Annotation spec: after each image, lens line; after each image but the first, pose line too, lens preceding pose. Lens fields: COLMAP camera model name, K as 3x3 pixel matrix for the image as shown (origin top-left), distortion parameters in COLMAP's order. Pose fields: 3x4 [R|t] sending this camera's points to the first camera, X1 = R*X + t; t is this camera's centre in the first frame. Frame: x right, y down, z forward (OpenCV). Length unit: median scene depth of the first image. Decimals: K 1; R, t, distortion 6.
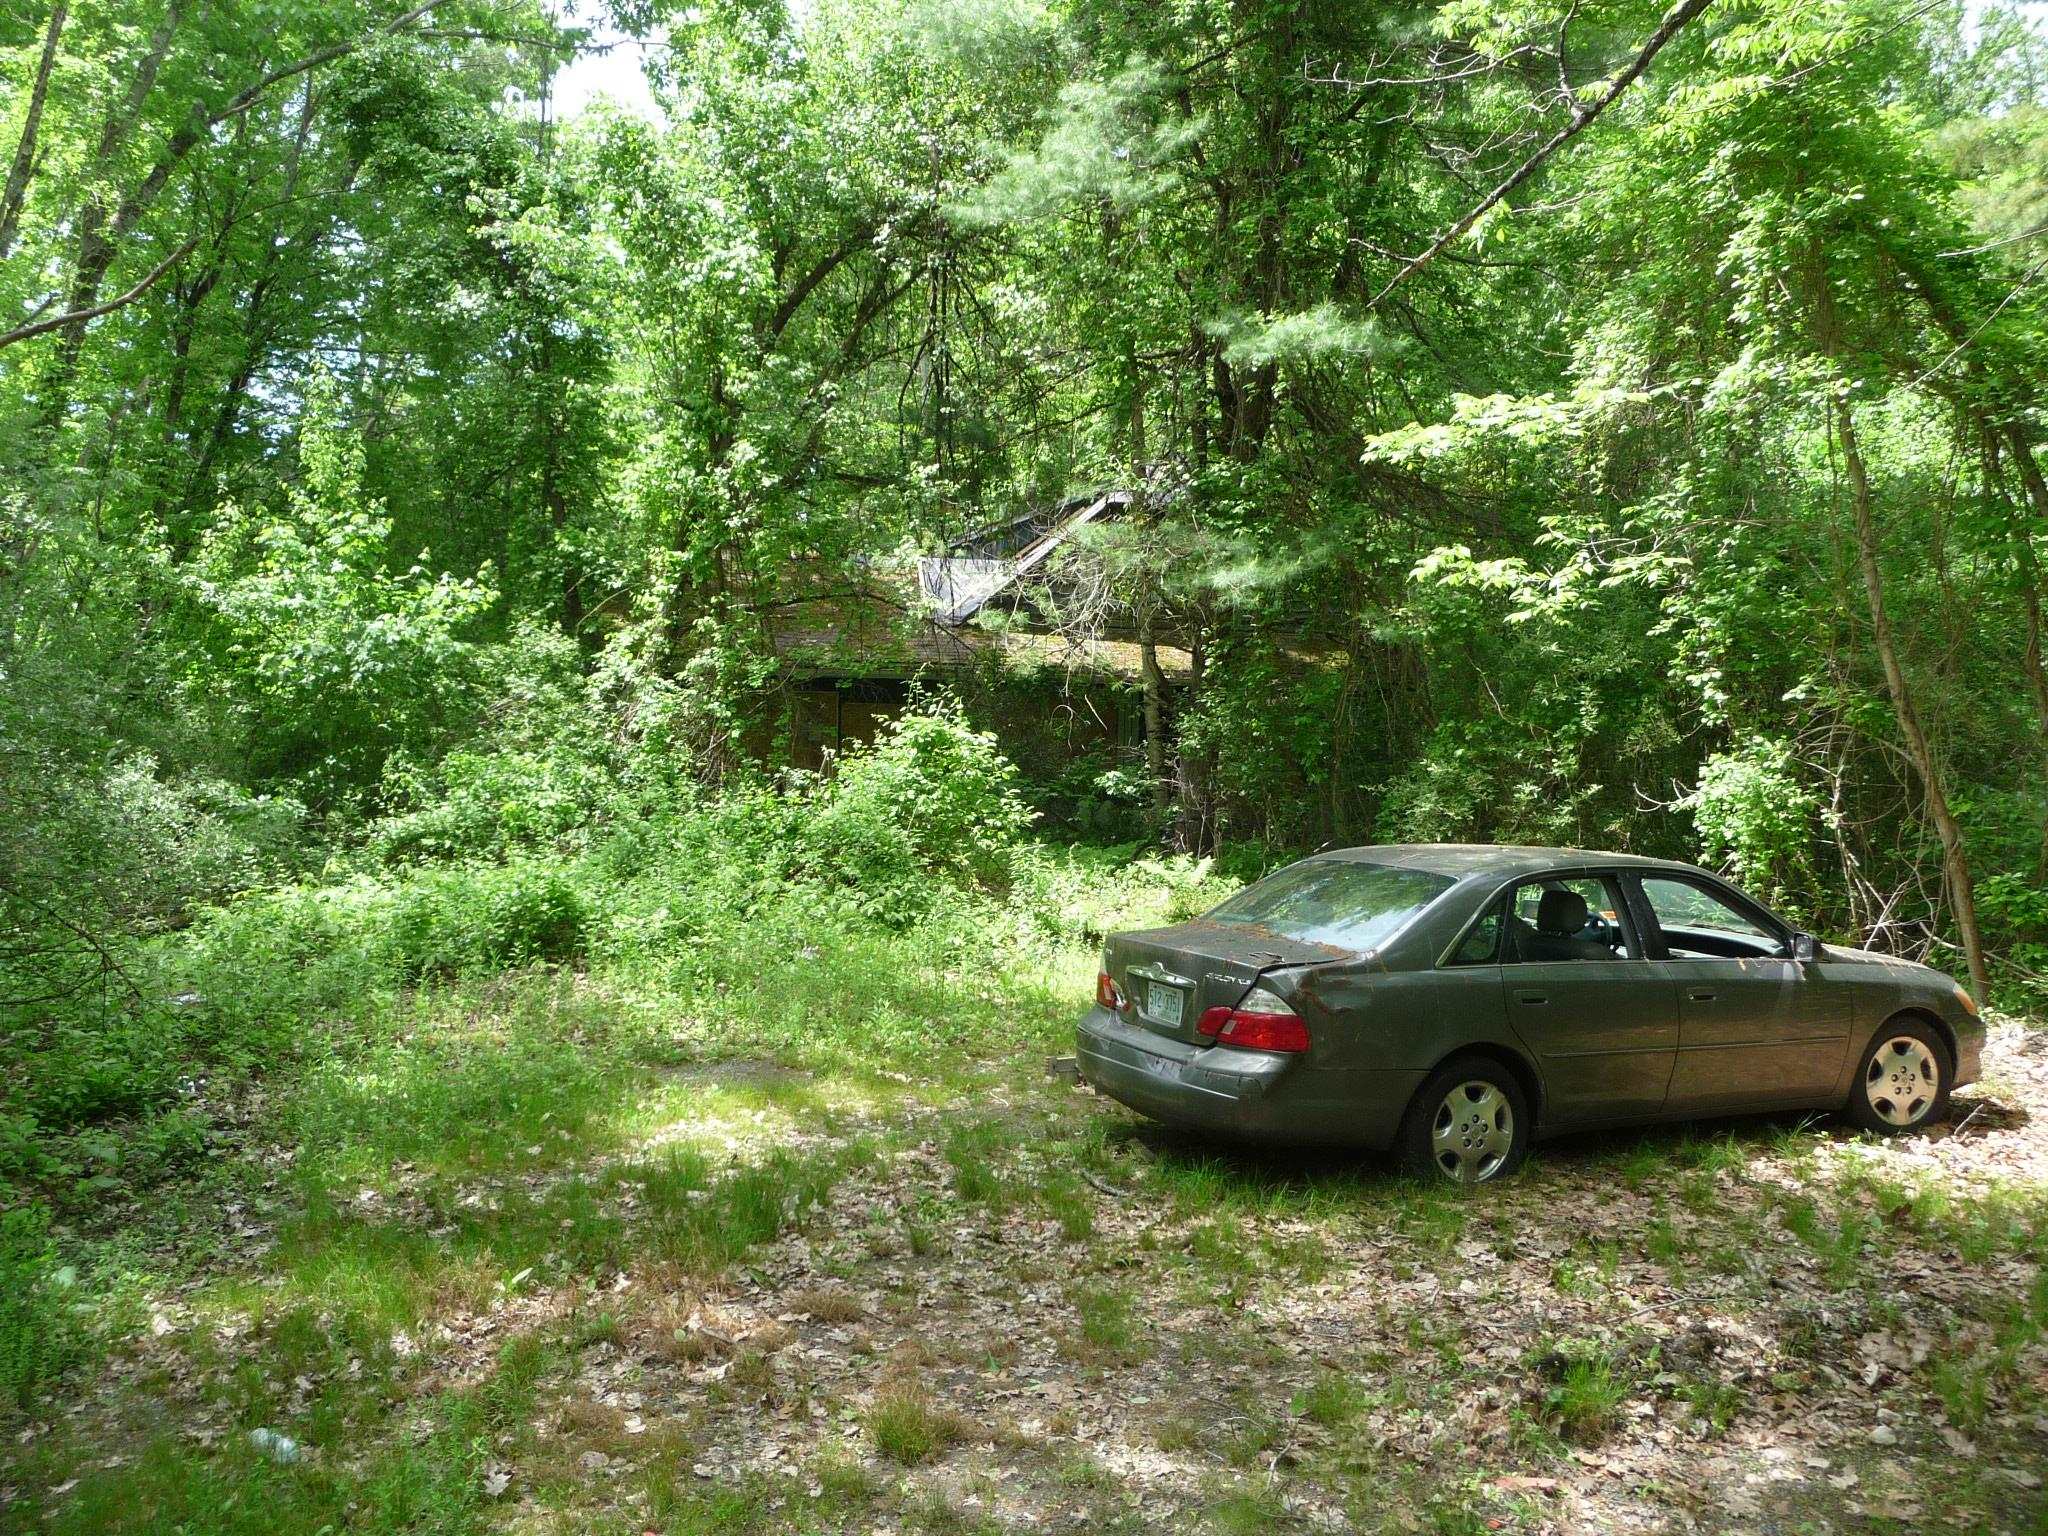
lens RADIAL K [[1674.6, 0, 1025.3], [0, 1674.6, 776.6], [0, 0, 1]] dist [0.007773, 0.002335]
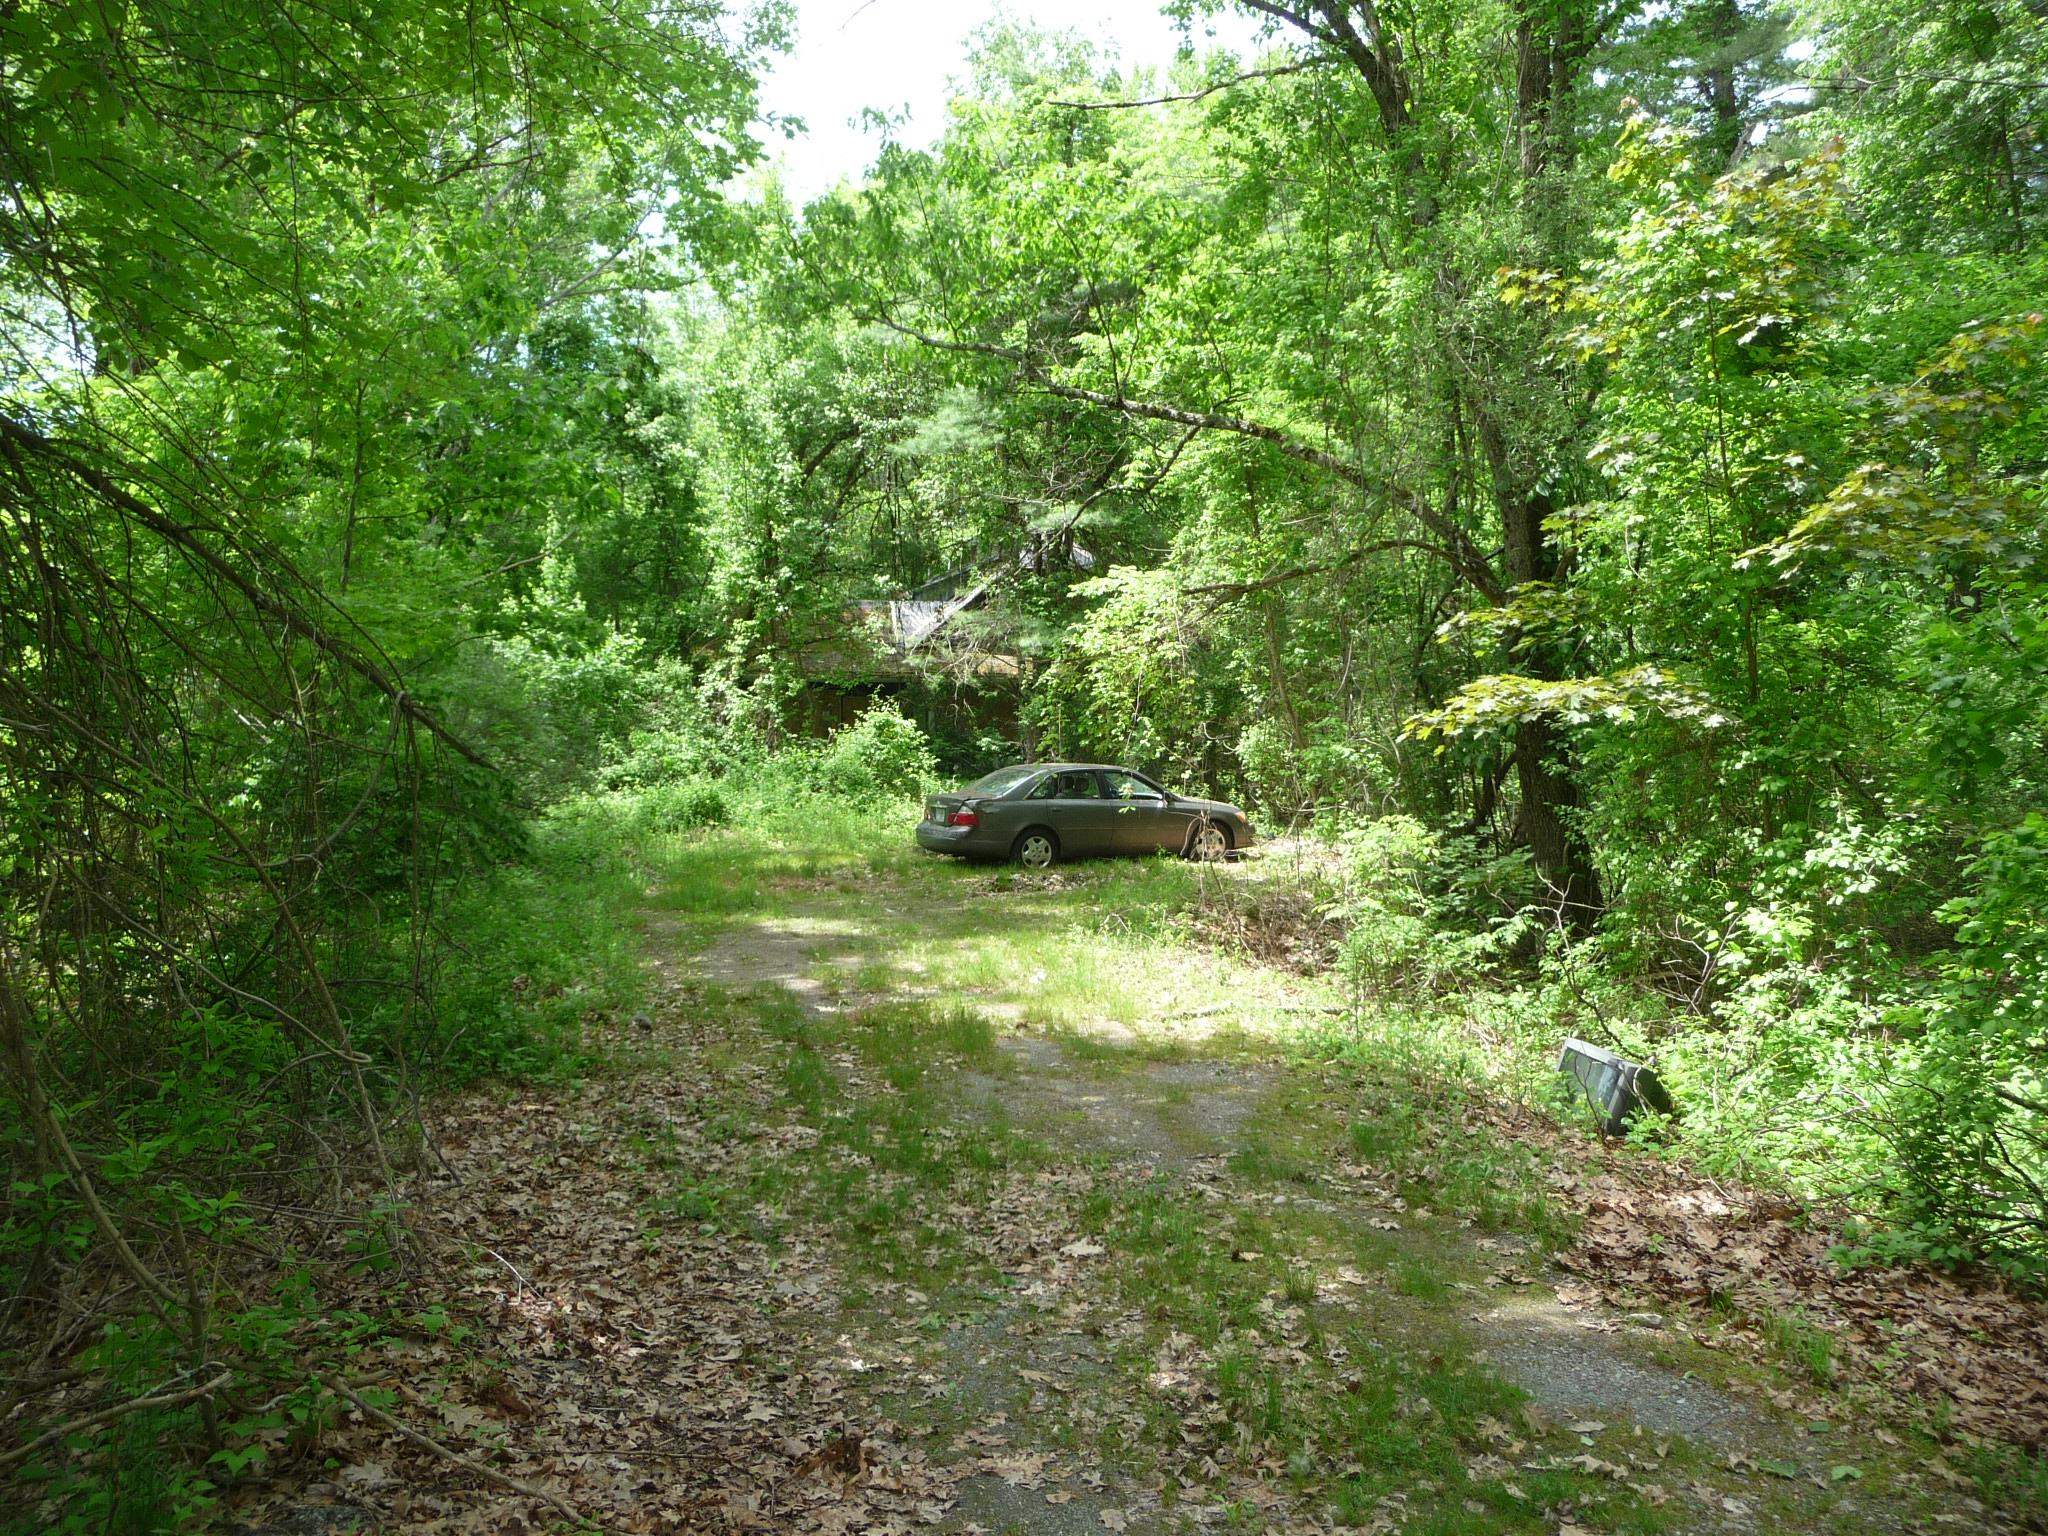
lens RADIAL K [[1674.6, 0, 1022.1], [0, 1674.6, 758.7], [0, 0, 1]] dist [0.007773, 0.002335]
pose [[0.999889, -0.012662, -0.007901, 0.111948], [0.012743, 0.999865, 0.010368, 0.001299], [0.007768, -0.010467, 0.999915, -0.894380]]
